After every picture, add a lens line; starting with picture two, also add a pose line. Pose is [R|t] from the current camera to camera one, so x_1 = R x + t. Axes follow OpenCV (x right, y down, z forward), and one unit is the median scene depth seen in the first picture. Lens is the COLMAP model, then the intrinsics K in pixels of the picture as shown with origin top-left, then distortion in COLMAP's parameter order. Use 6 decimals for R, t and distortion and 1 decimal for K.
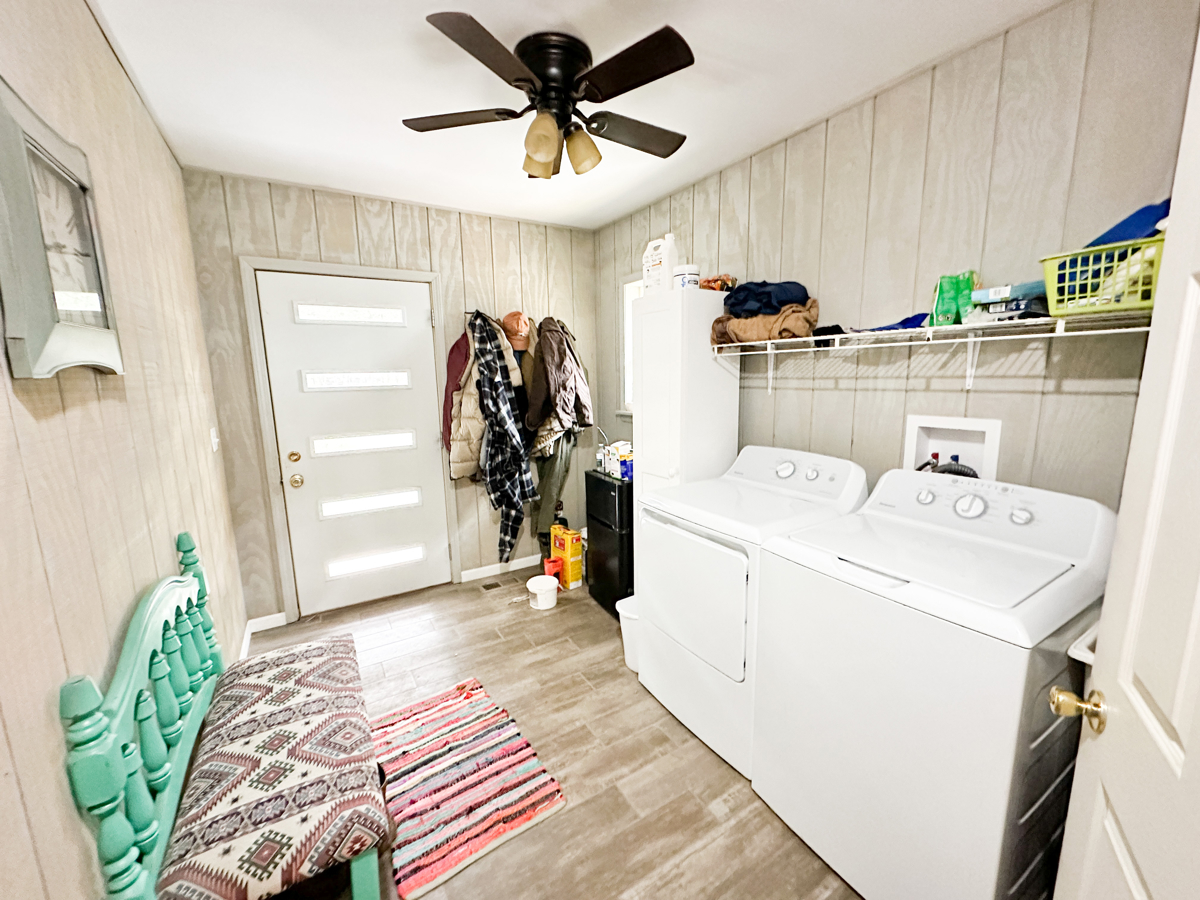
lens RADIAL K [[475.2, 0, 602.4], [0, 475.2, 447.8], [0, 0, 1]] dist [-0.003473, -0.000371]
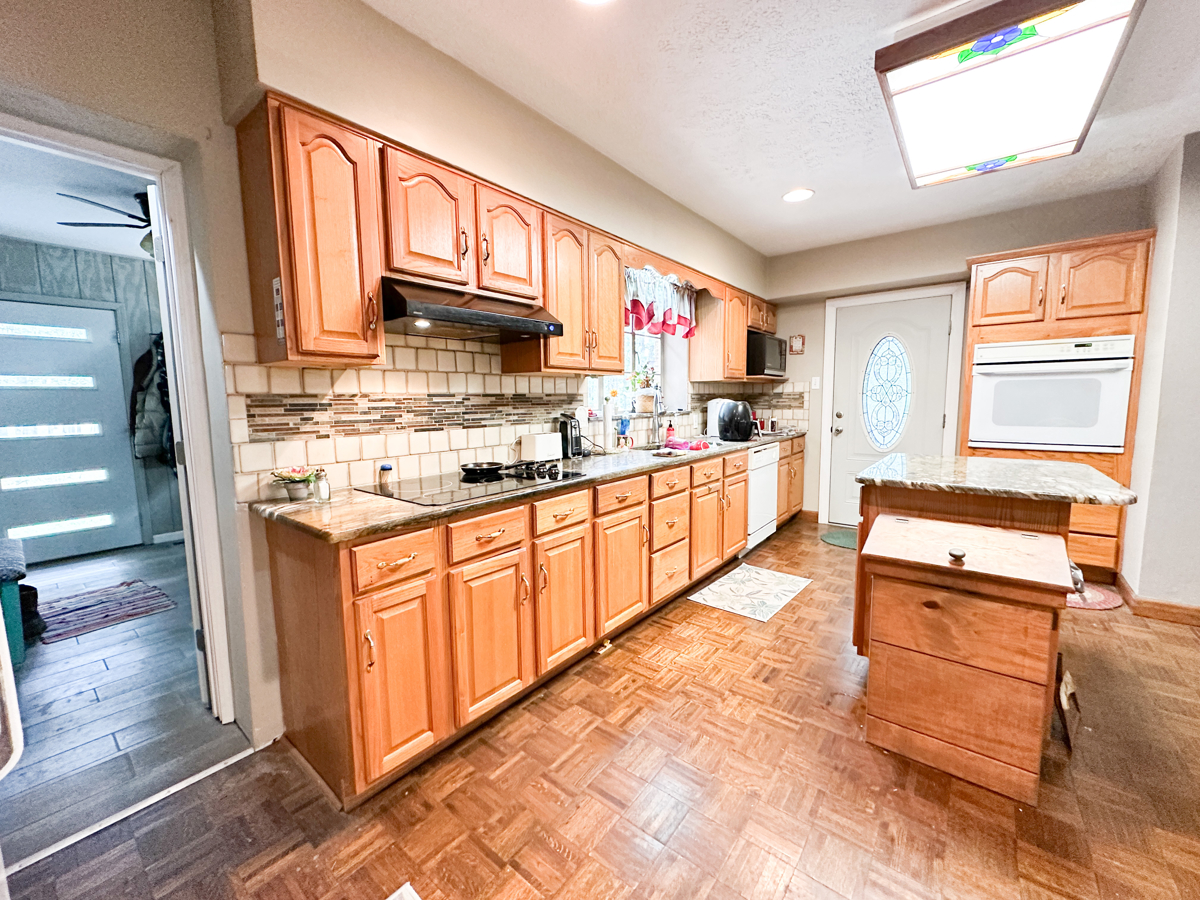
lens RADIAL K [[475.2, 0, 598.8], [0, 475.2, 450.7], [0, 0, 1]] dist [-0.003473, -0.000371]
pose [[0.941075, -0.033201, 0.336566, 0.455953], [0.052191, 0.997505, -0.047531, 0.178159], [-0.334148, 0.062296, 0.940460, -0.675798]]
